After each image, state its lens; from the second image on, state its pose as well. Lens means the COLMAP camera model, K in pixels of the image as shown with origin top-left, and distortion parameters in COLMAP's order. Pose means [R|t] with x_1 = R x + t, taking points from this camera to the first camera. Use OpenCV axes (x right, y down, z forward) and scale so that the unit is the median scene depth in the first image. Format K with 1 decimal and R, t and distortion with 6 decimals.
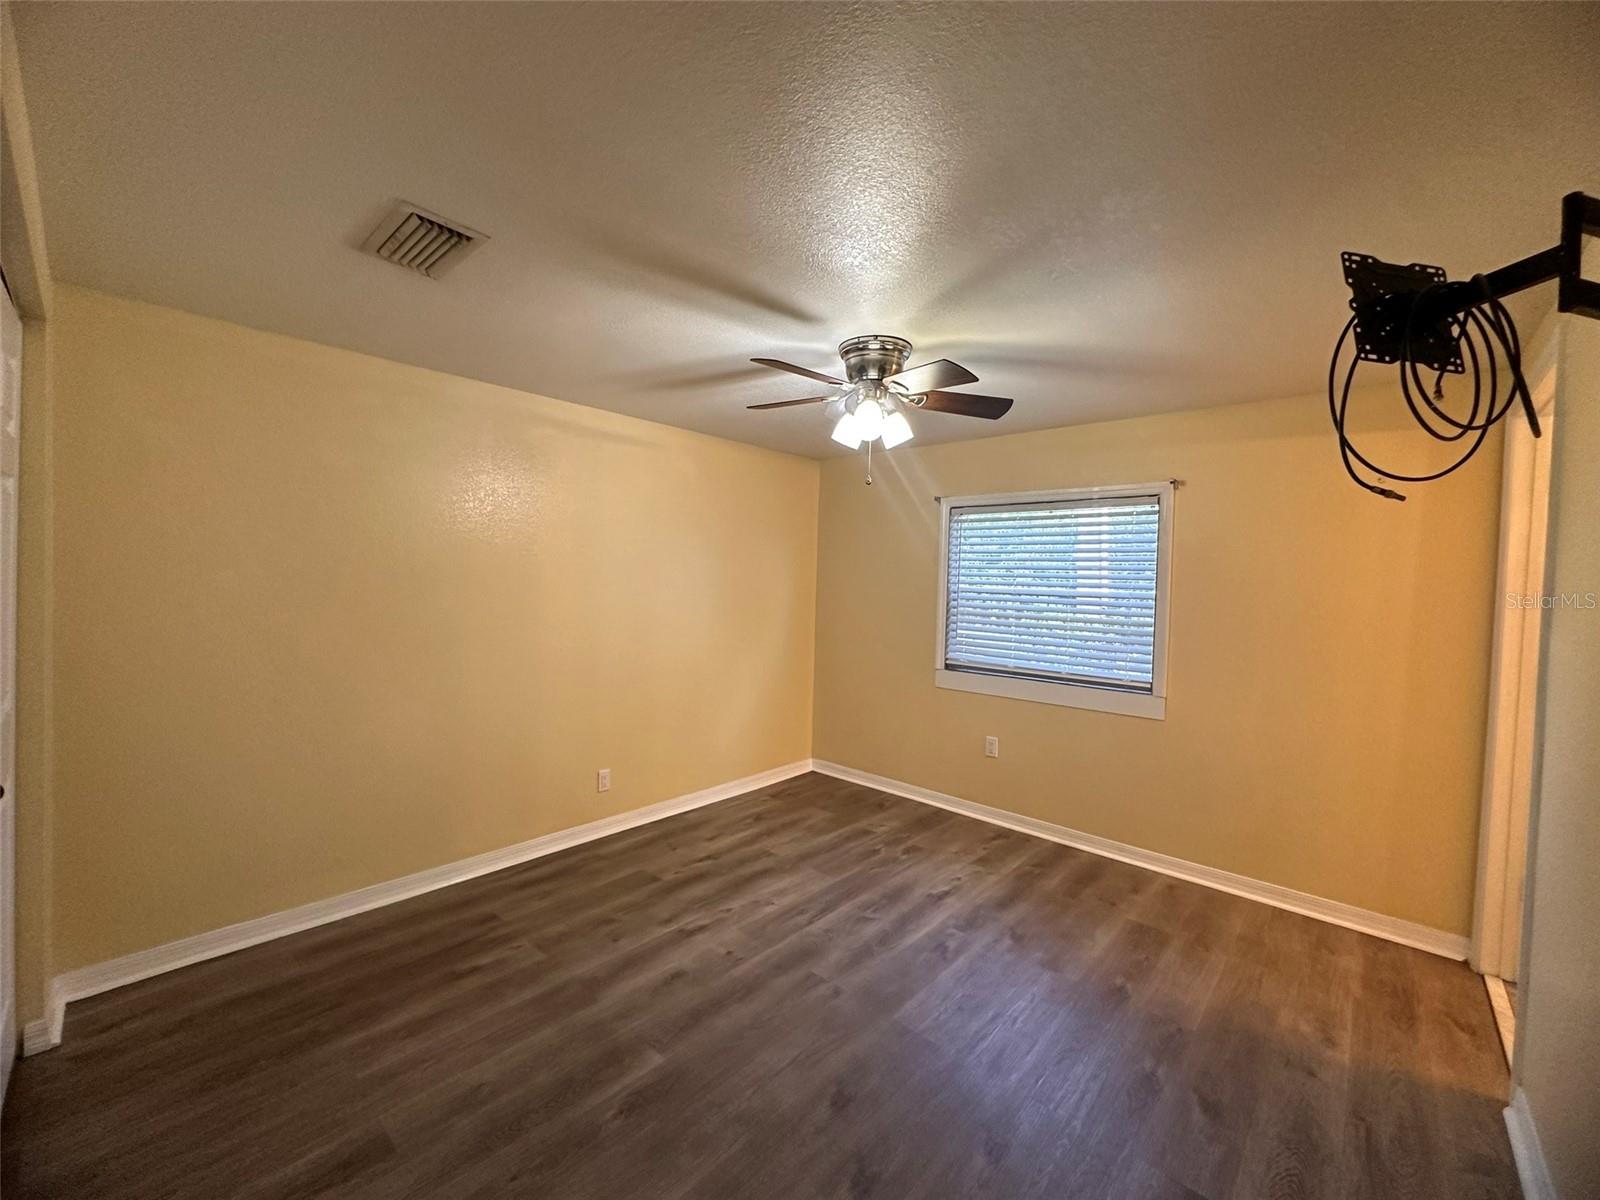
lens RADIAL K [[641.5, 0, 799.9], [0, 641.5, 597.8], [0, 0, 1]] dist [-0.005256, 0.001321]
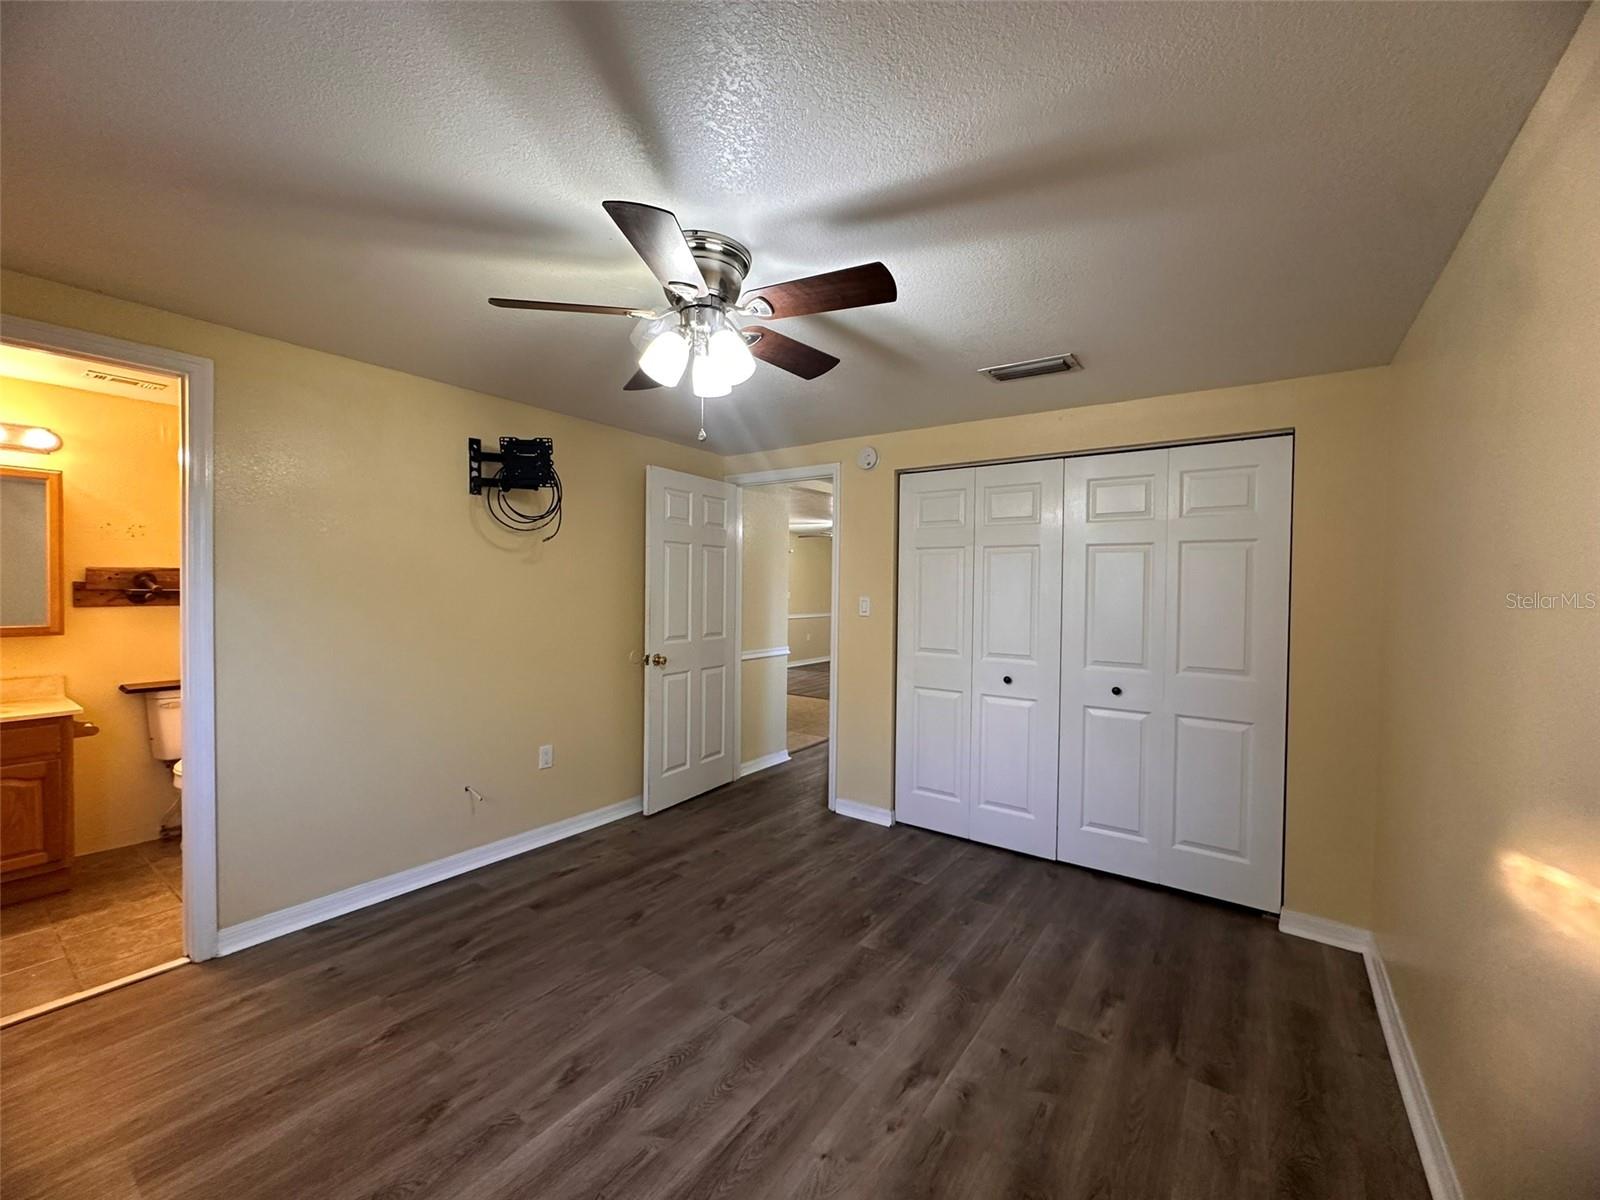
lens RADIAL K [[646.7, 0, 803.4], [0, 646.7, 598.8], [0, 0, 1]] dist [-0.000577, 0.000571]
pose [[-0.991922, -0.042688, -0.119453, 0.070213], [-0.047341, 0.998216, 0.036387, -0.028900], [0.117687, 0.041748, -0.992173, 1.720672]]
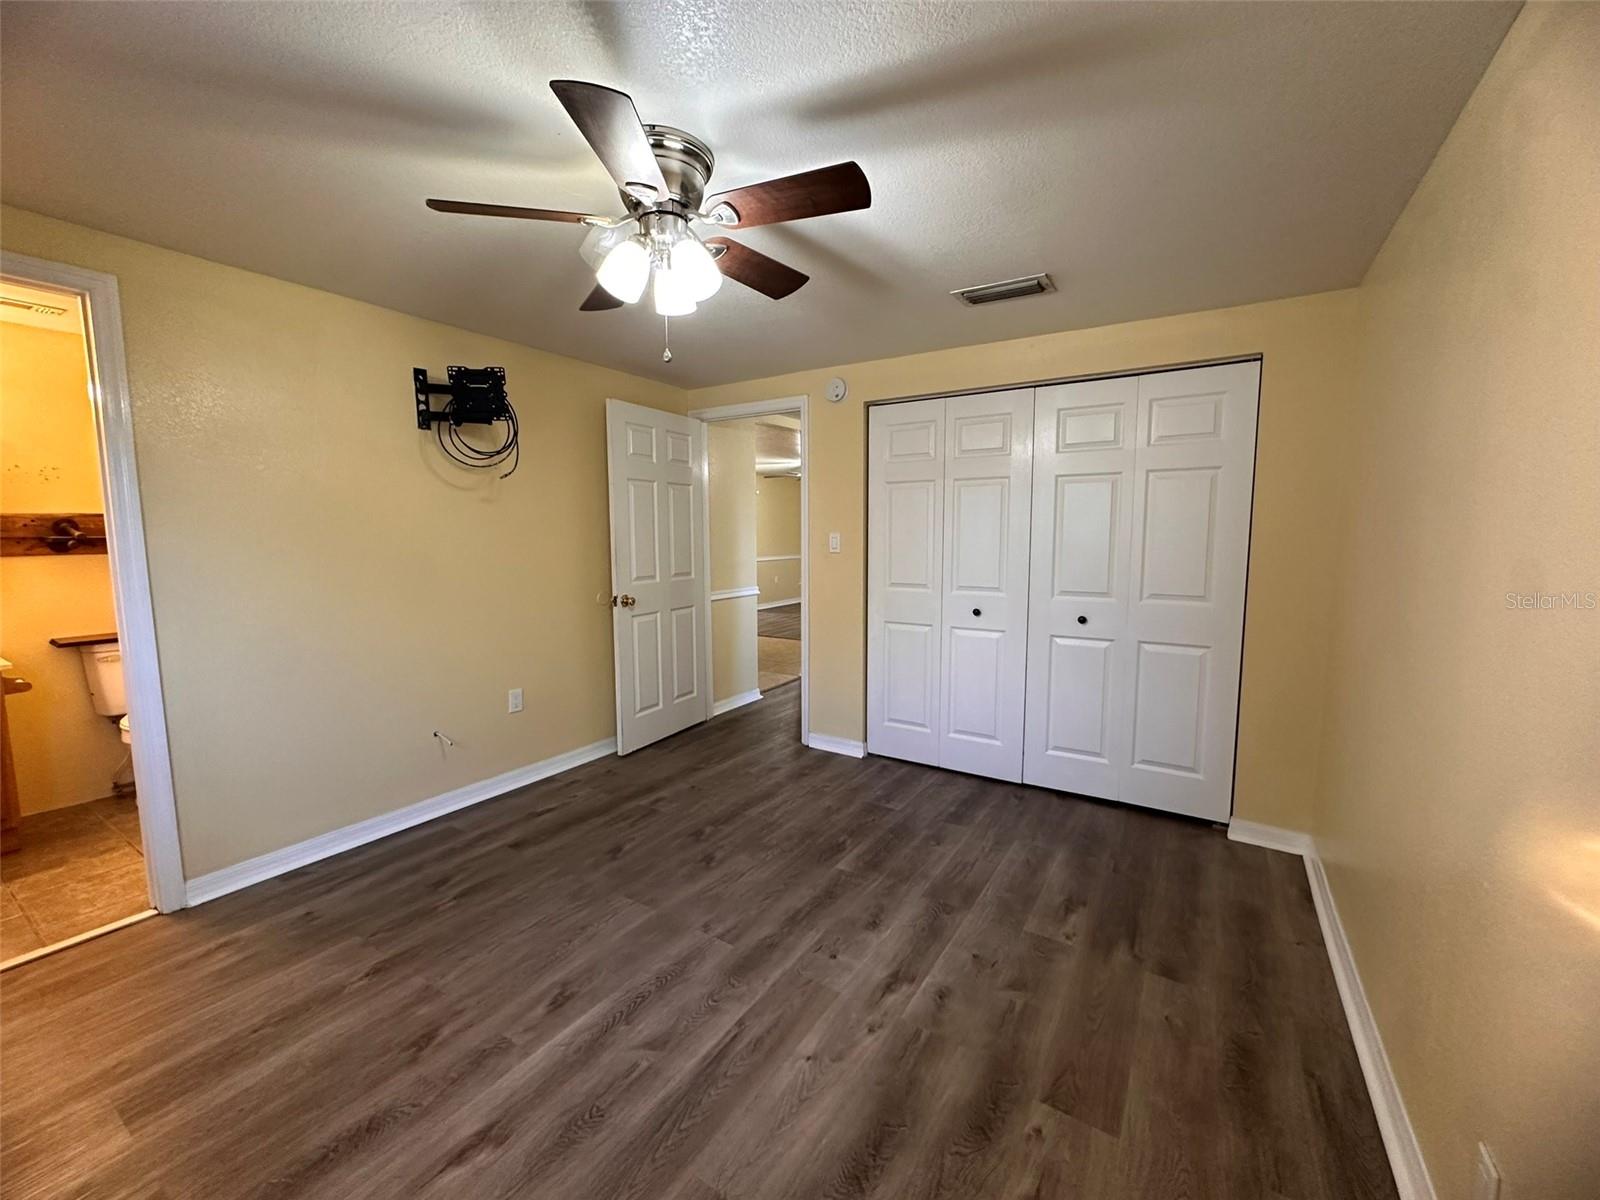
lens RADIAL K [[646.7, 0, 803.4], [0, 646.7, 598.8], [0, 0, 1]] dist [-0.000577, 0.000571]
pose [[-0.984793, -0.010734, -0.173401, 0.077673], [-0.031906, 0.992288, 0.119777, -0.011555], [0.170778, 0.123488, -0.977541, 1.709815]]
